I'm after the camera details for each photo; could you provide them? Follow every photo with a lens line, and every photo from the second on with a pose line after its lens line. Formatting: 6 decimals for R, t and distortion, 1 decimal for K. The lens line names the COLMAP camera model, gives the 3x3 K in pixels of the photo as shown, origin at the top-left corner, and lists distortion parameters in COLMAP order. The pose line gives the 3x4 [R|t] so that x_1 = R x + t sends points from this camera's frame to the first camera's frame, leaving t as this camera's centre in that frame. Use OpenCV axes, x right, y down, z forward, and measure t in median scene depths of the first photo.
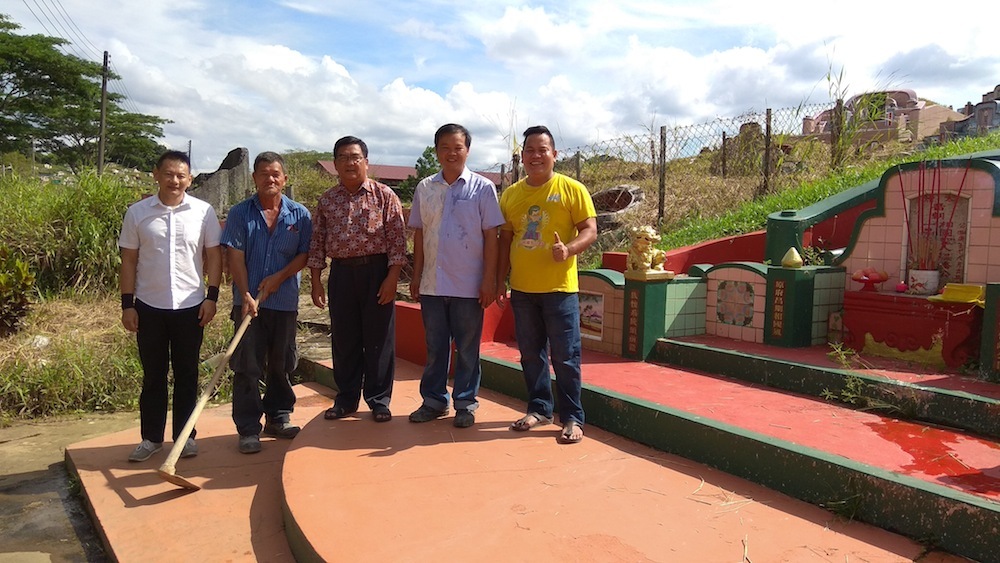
lens RADIAL K [[736.4, 0, 477.2], [0, 736.4, 279.7], [0, 0, 1]] dist [0.073284, -0.121365]
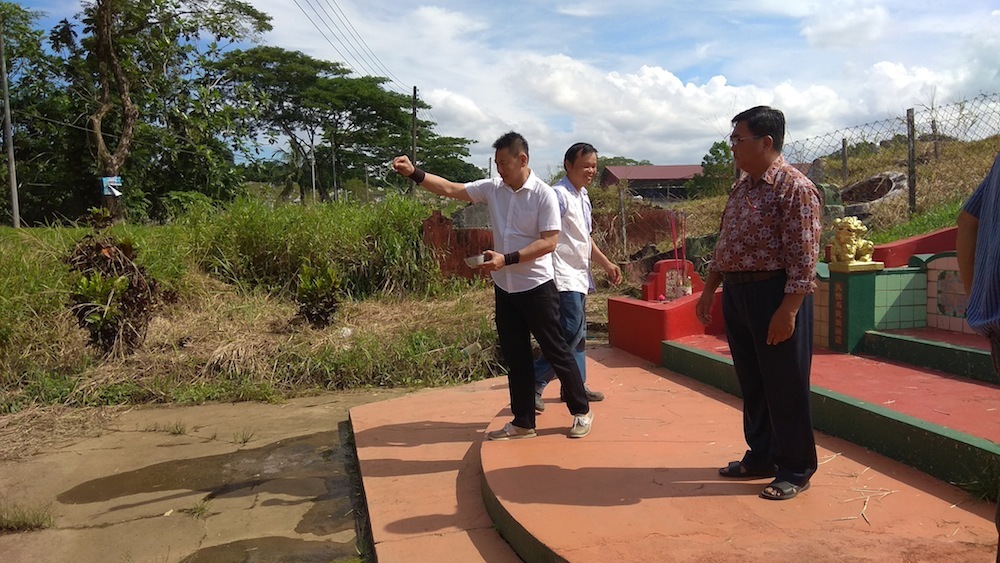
lens RADIAL K [[752.1, 0, 500.0], [0, 752.1, 281.5], [0, 0, 1]] dist [0.080964, -0.138951]
pose [[0.928960, -0.018935, -0.369695, 0.161004], [0.017994, 0.999820, -0.005995, 0.010960], [0.369742, -0.001083, 0.929134, -0.118048]]
